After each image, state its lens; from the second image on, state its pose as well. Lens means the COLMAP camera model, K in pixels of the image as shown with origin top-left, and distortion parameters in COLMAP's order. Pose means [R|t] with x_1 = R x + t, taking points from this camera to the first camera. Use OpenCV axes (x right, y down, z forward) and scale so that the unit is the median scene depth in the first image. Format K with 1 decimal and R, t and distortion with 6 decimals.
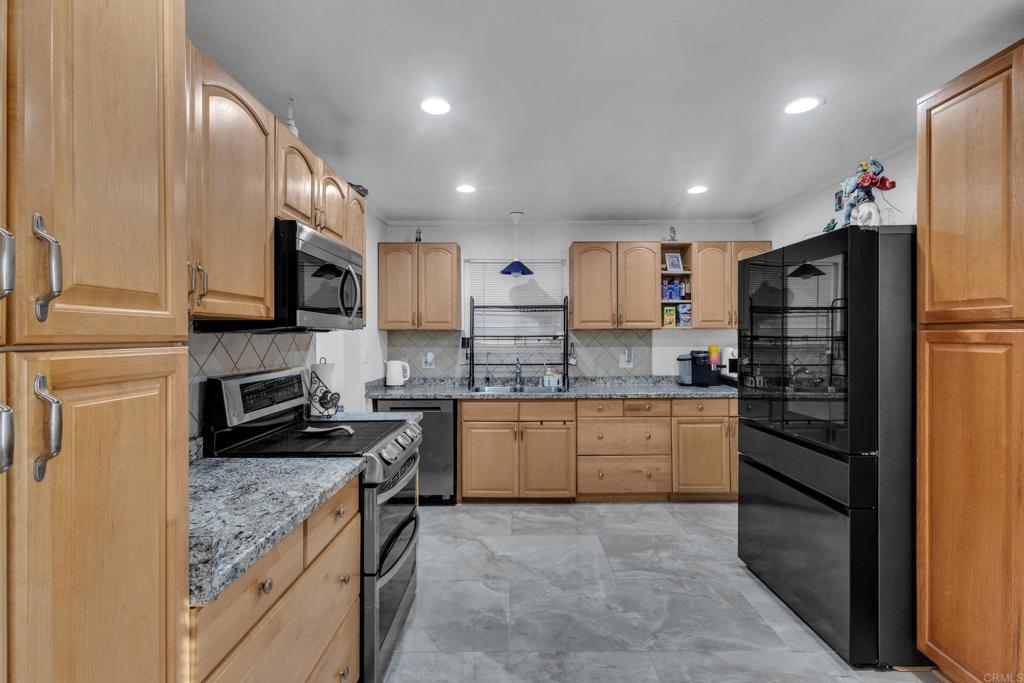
lens RADIAL K [[478.0, 0, 513.7], [0, 478.0, 336.8], [0, 0, 1]] dist [-0.000504, 0.002242]
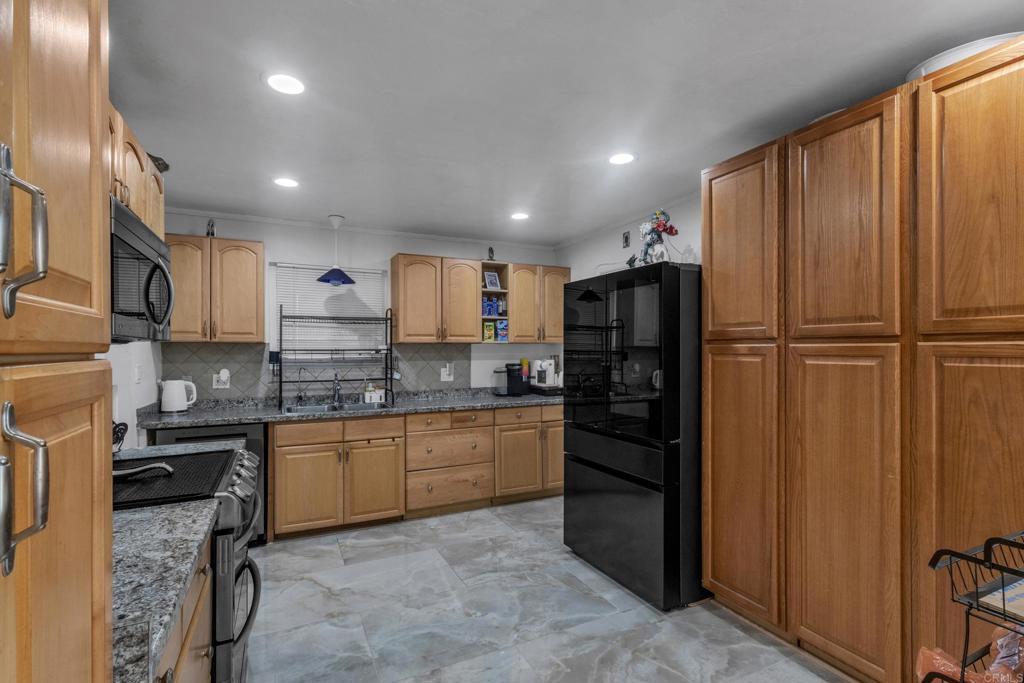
lens RADIAL K [[478.0, 0, 514.7], [0, 478.0, 349.8], [0, 0, 1]] dist [-0.000504, 0.002242]
pose [[0.896760, 0.000707, 0.442517, -0.127455], [0.000938, 0.999993, -0.003498, 0.002398], [-0.442517, 0.003552, 0.896753, 0.028680]]
